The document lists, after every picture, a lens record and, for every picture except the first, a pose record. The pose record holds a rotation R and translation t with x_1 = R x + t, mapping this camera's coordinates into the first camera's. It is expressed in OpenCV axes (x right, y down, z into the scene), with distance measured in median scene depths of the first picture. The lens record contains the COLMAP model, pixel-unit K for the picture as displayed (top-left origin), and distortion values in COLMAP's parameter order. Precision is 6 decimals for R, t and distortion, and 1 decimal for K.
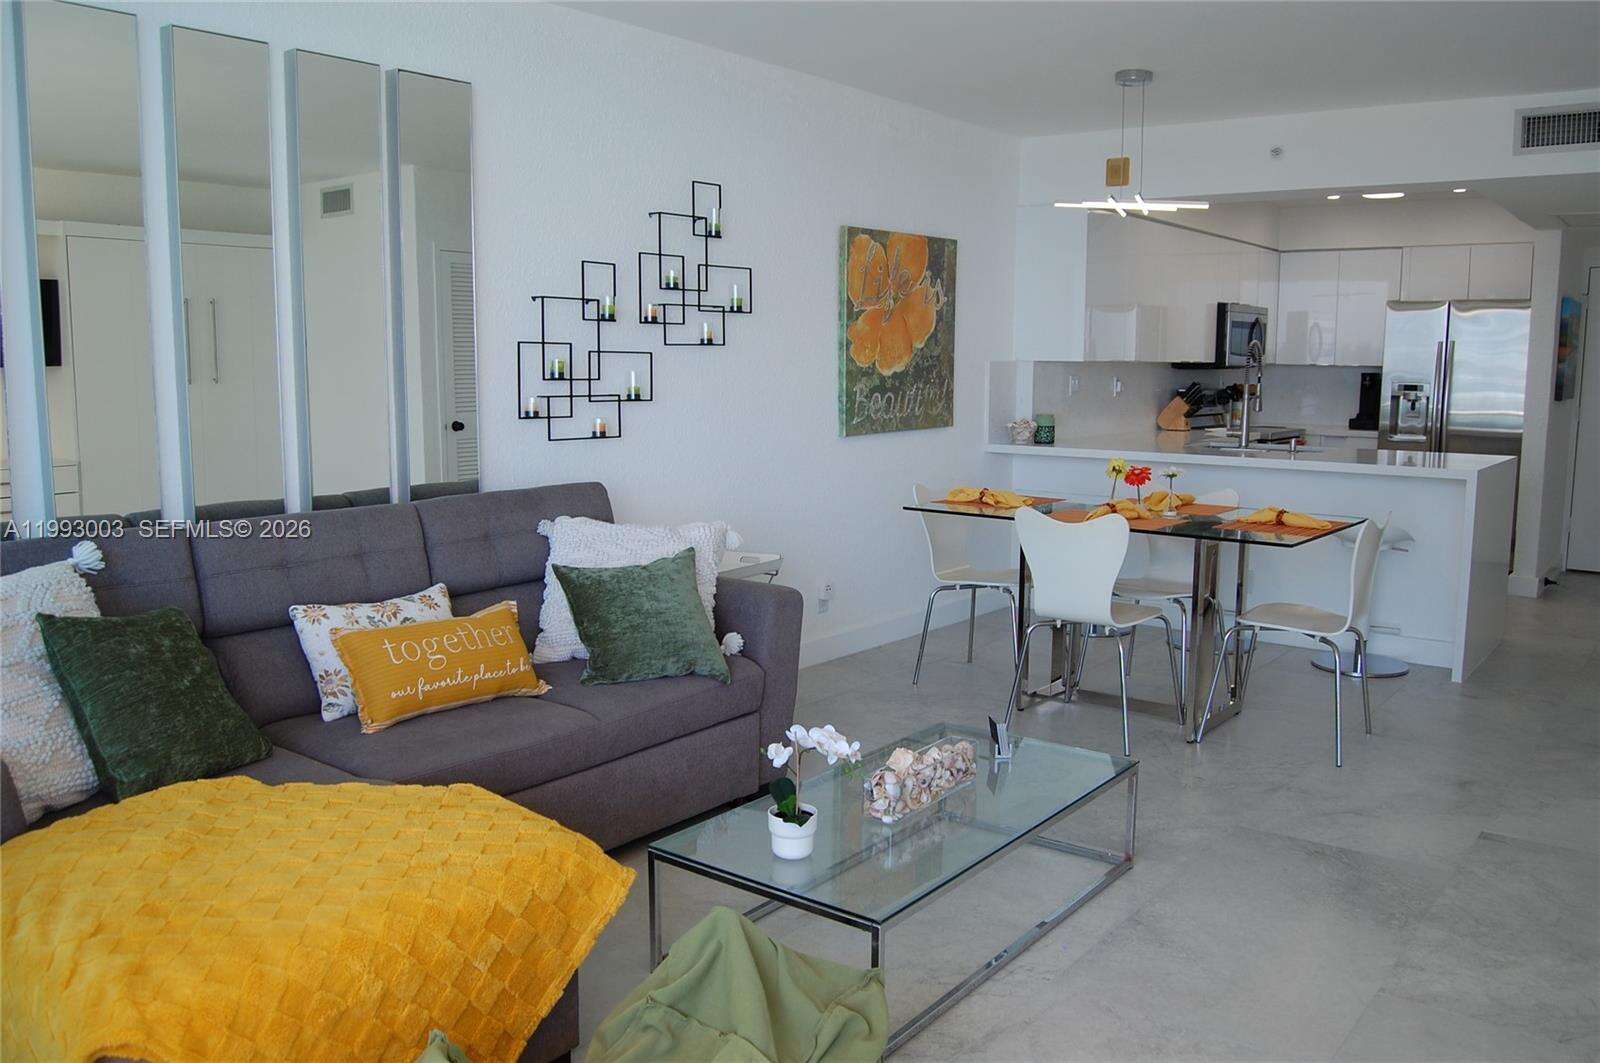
lens RADIAL K [[1274.9, 0, 807.6], [0, 1274.9, 536.0], [0, 0, 1]] dist [-0.093152, 0.041464]
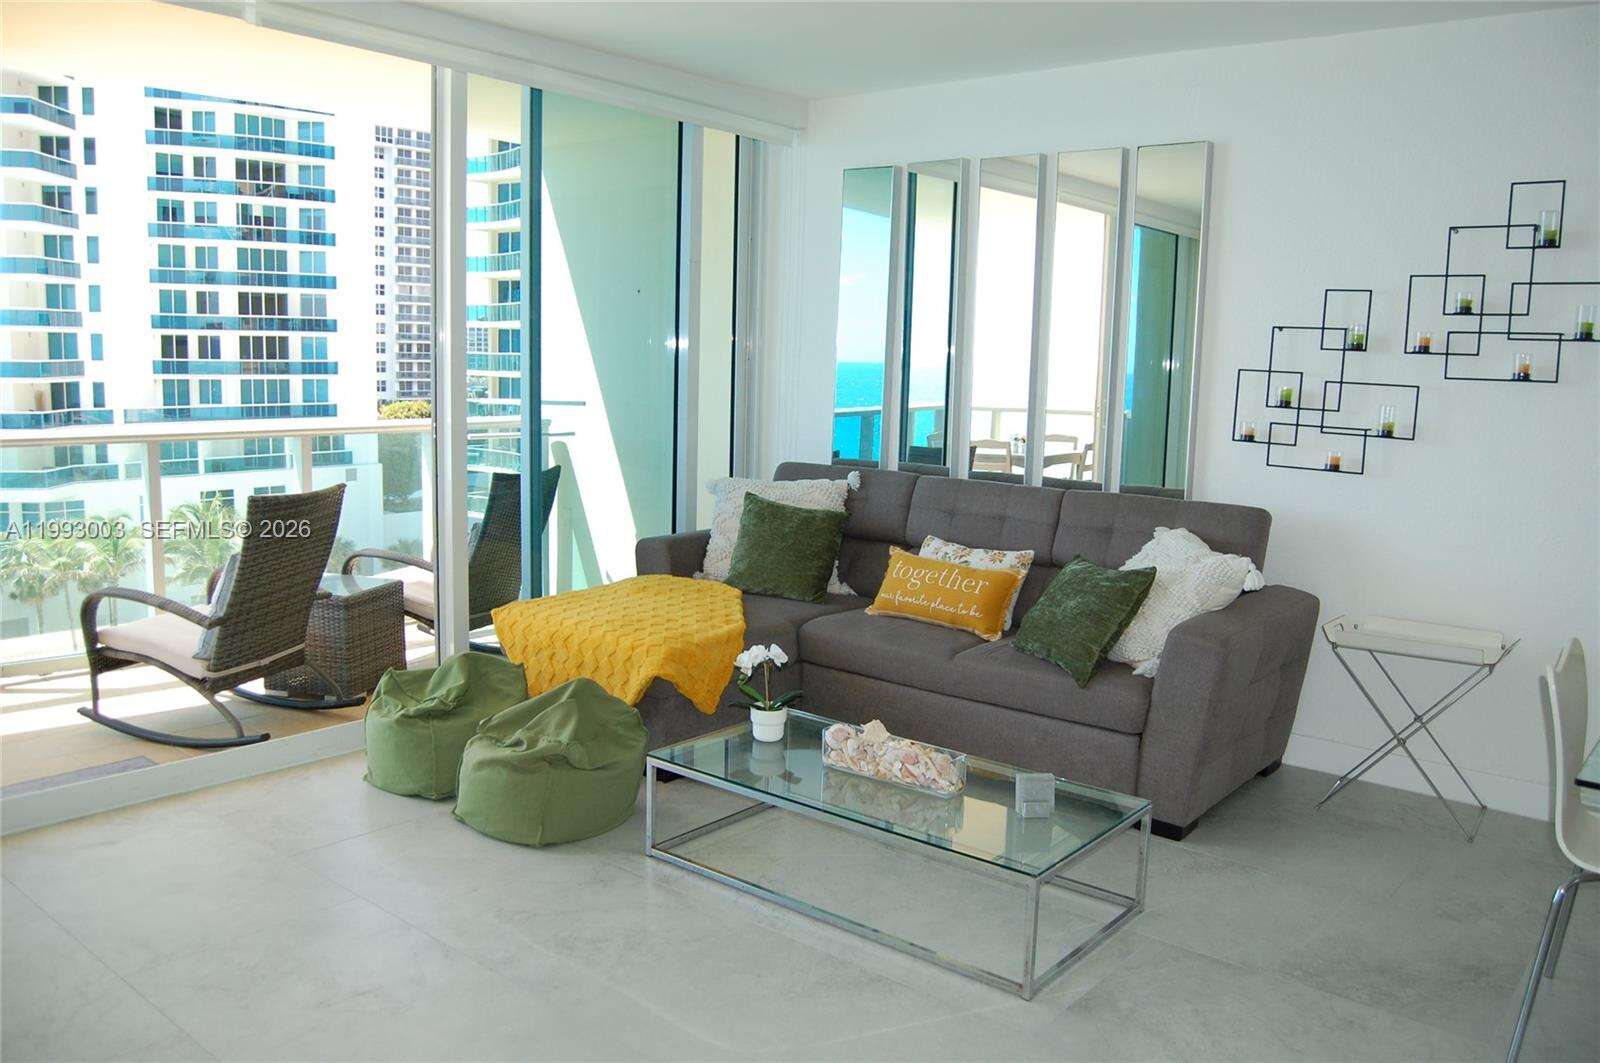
lens RADIAL K [[1274.9, 0, 807.6], [0, 1274.9, 536.0], [0, 0, 1]] dist [-0.093152, 0.041464]
pose [[-0.059318, 0.135374, -0.989017, 0.823672], [-0.162368, 0.976260, 0.143366, -0.103208], [0.984946, 0.169089, -0.035929, 0.665197]]
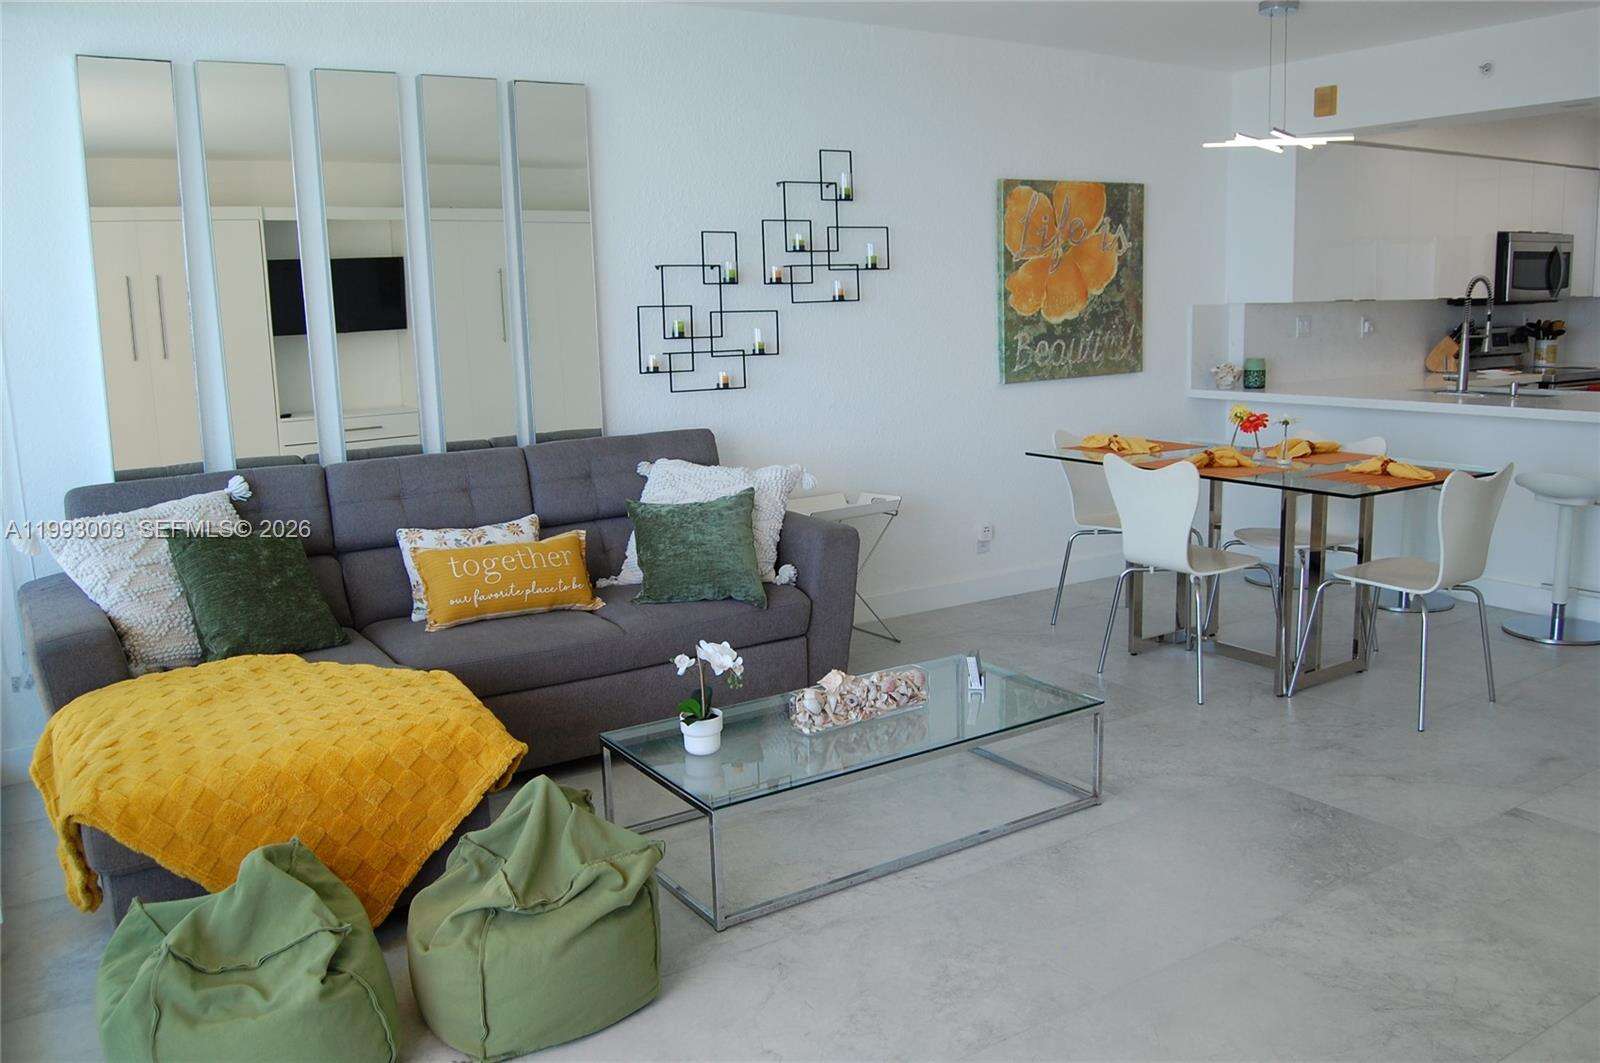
lens RADIAL K [[1274.9, 0, 807.6], [0, 1274.9, 536.0], [0, 0, 1]] dist [-0.093152, 0.041464]
pose [[0.942261, 0.028517, -0.333663, 0.290404], [-0.013405, 0.998781, 0.047508, -0.002088], [0.334611, -0.040292, 0.941495, -0.037640]]
